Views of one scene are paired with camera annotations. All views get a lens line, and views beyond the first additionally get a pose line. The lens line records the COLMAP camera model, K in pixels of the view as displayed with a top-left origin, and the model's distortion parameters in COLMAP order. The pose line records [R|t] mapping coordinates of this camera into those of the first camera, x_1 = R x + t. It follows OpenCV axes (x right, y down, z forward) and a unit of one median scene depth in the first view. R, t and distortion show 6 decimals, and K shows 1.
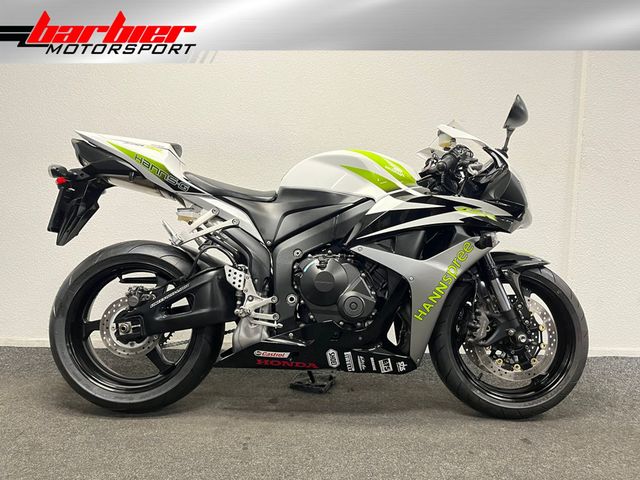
lens RADIAL K [[481.4, 0, 317.7], [0, 481.4, 239.6], [0, 0, 1]] dist [0.055320, -0.069478]
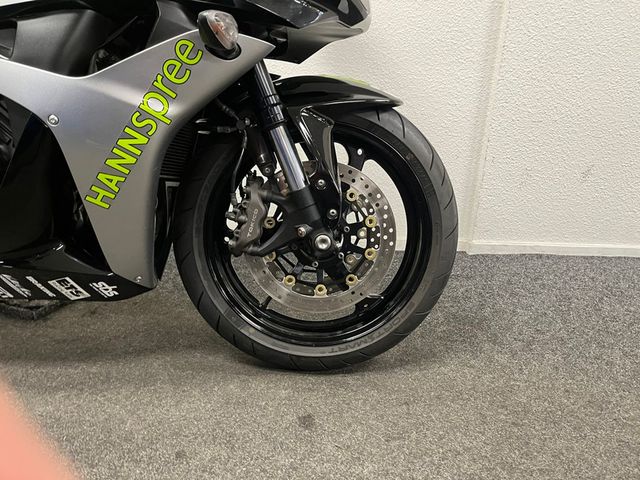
lens RADIAL K [[481.4, 0, 322.0], [0, 481.4, 237.3], [0, 0, 1]] dist [0.055320, -0.069478]
pose [[0.999618, 0.010885, 0.025398, 0.408565], [-0.016996, 0.966920, 0.254513, 0.063216], [-0.021787, -0.254848, 0.966736, 0.488849]]
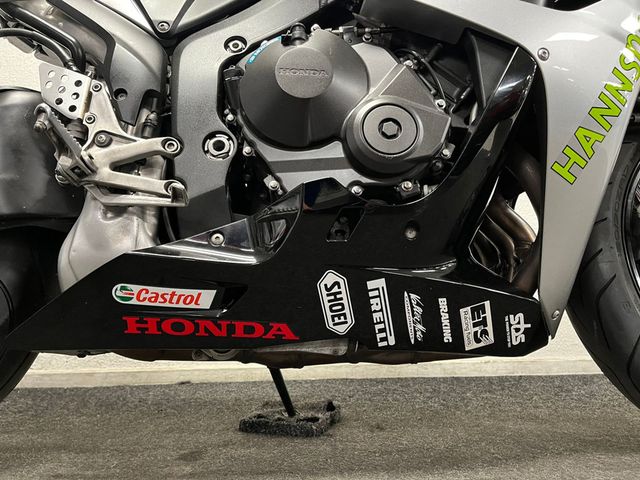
lens RADIAL K [[481.4, 0, 319.4], [0, 481.4, 244.9], [0, 0, 1]] dist [0.055320, -0.069478]
pose [[0.998803, -0.035487, 0.033656, 0.008177], [0.041051, 0.982357, -0.182453, 0.263228], [-0.026587, 0.183616, 0.982638, 0.625297]]
